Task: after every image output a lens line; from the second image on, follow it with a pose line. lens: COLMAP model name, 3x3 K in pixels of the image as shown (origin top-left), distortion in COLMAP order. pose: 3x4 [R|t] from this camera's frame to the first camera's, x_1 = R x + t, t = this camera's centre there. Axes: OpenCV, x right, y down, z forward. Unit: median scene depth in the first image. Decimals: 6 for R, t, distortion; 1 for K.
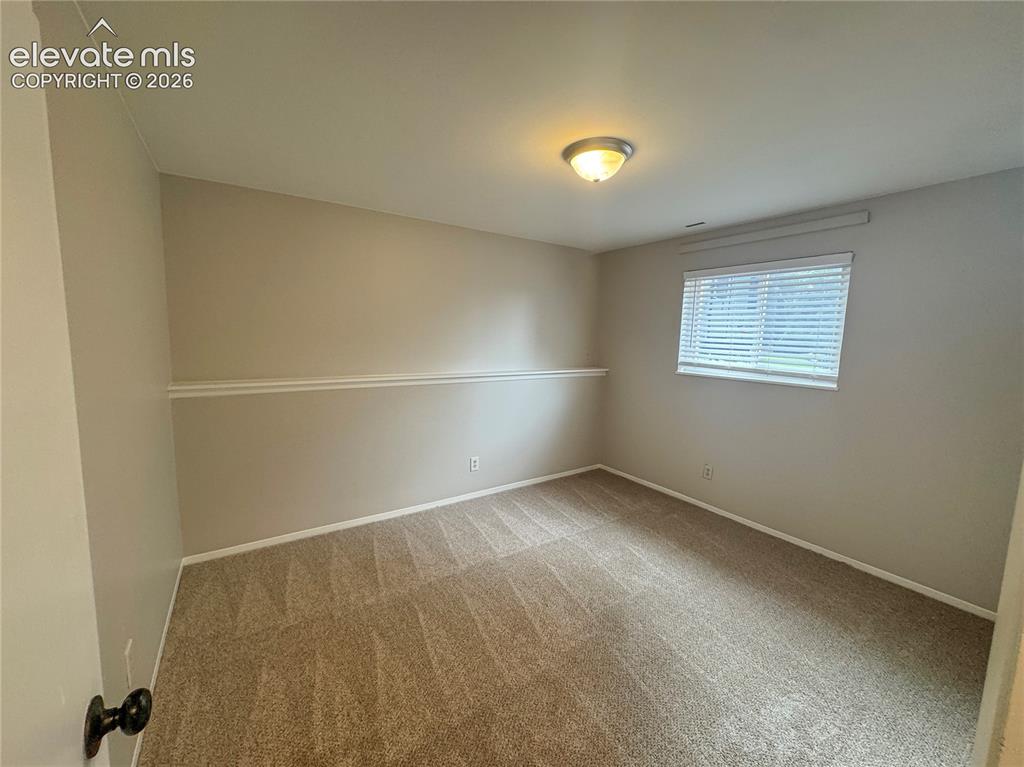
lens RADIAL K [[410.3, 0, 514.0], [0, 410.3, 382.8], [0, 0, 1]] dist [0.000378, -0.000380]
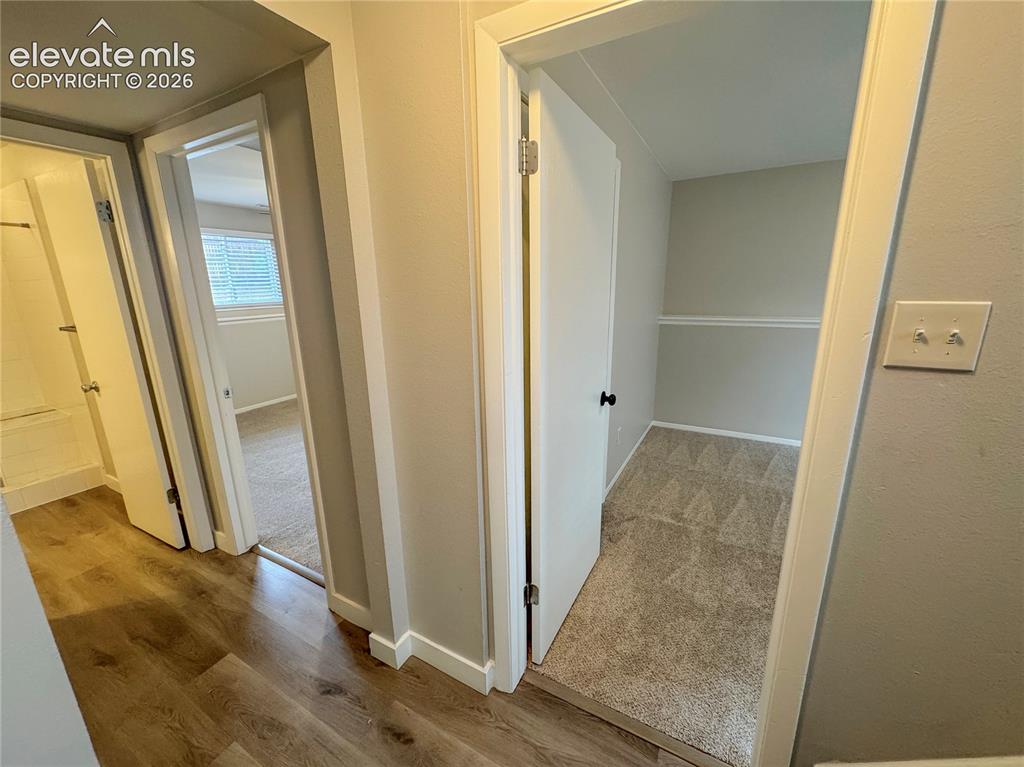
lens RADIAL K [[410.3, 0, 512.9], [0, 410.3, 385.7], [0, 0, 1]] dist [0.000378, -0.000380]
pose [[0.463810, 0.189238, -0.865488, 0.368174], [-0.072082, 0.981742, 0.176029, 0.035440], [0.882997, -0.019258, 0.468983, -0.299626]]
